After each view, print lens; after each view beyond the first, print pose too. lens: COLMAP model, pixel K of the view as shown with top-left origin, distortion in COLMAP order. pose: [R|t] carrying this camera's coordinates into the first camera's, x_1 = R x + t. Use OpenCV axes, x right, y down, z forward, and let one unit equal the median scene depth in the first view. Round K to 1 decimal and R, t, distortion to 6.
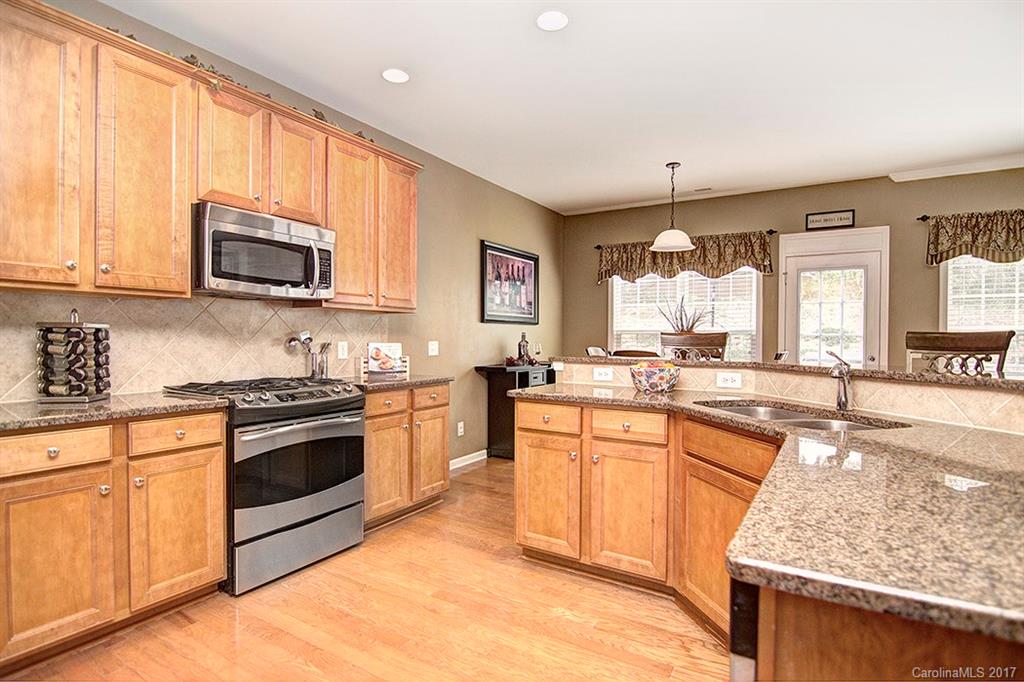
lens RADIAL K [[515.3, 0, 511.2], [0, 515.3, 335.7], [0, 0, 1]] dist [-0.024227, -0.000081]
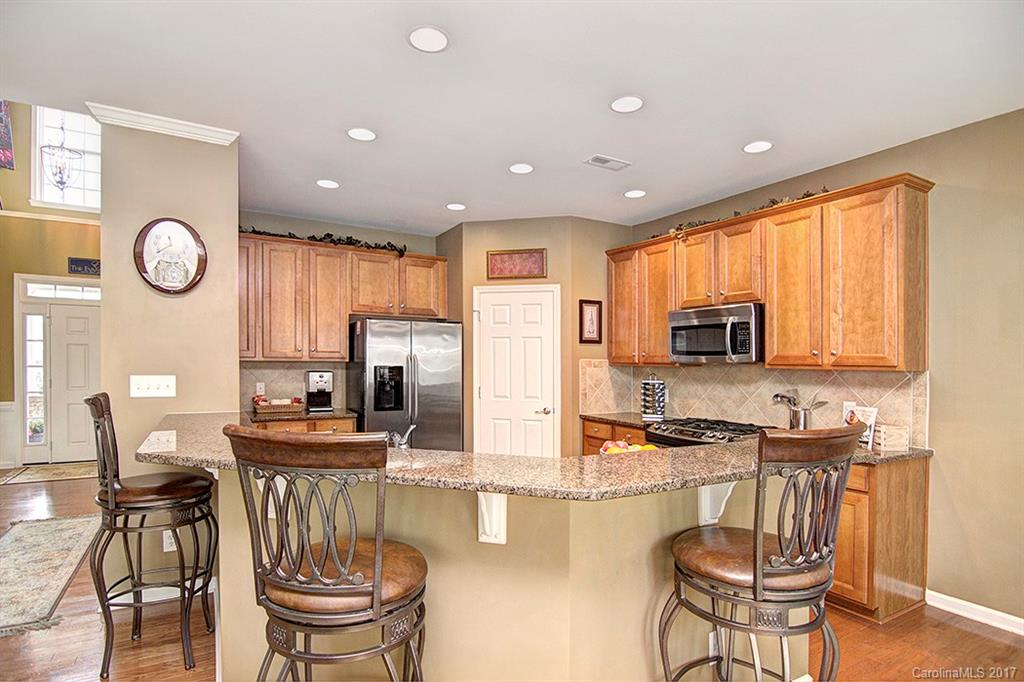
lens RADIAL K [[515.8, 0, 512.3], [0, 515.8, 363.4], [0, 0, 1]] dist [-0.000756, -0.000062]
pose [[-0.467160, -0.004402, -0.884162, 0.792173], [-0.006712, 0.999976, -0.001432, -0.052339], [0.884147, 0.005265, -0.467179, 0.889741]]
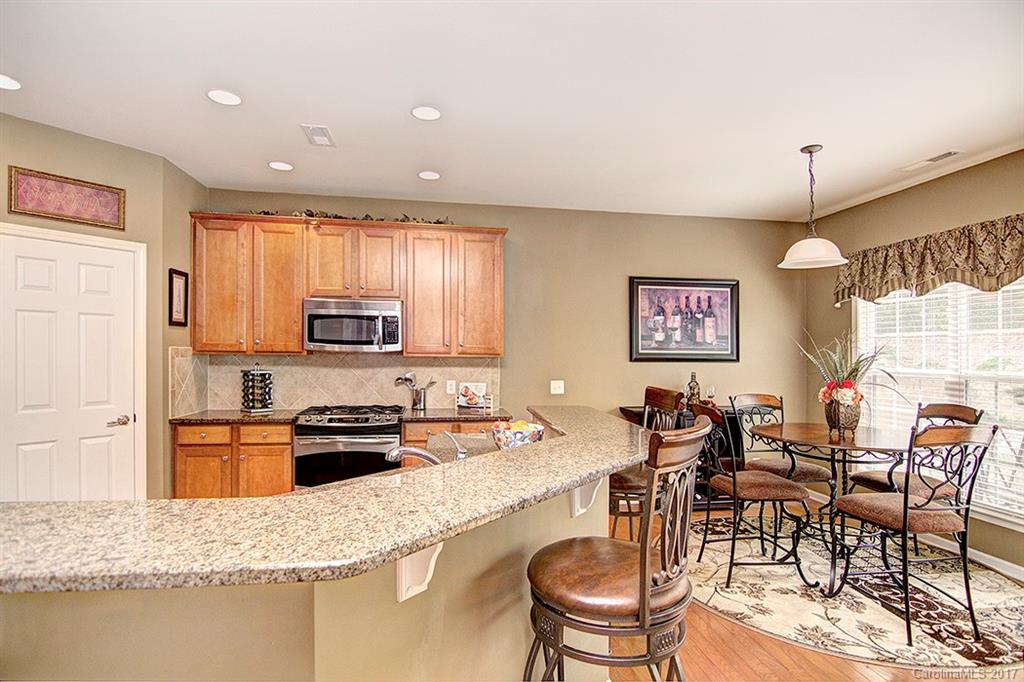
lens RADIAL K [[526.5, 0, 512.0], [0, 526.5, 341.0], [0, 0, 1]] dist [0.000063, -0.000011]
pose [[0.652310, -0.014789, -0.757808, 0.758998], [-0.004759, 0.999710, -0.023606, -0.055399], [0.757937, 0.019005, 0.652051, 0.259059]]
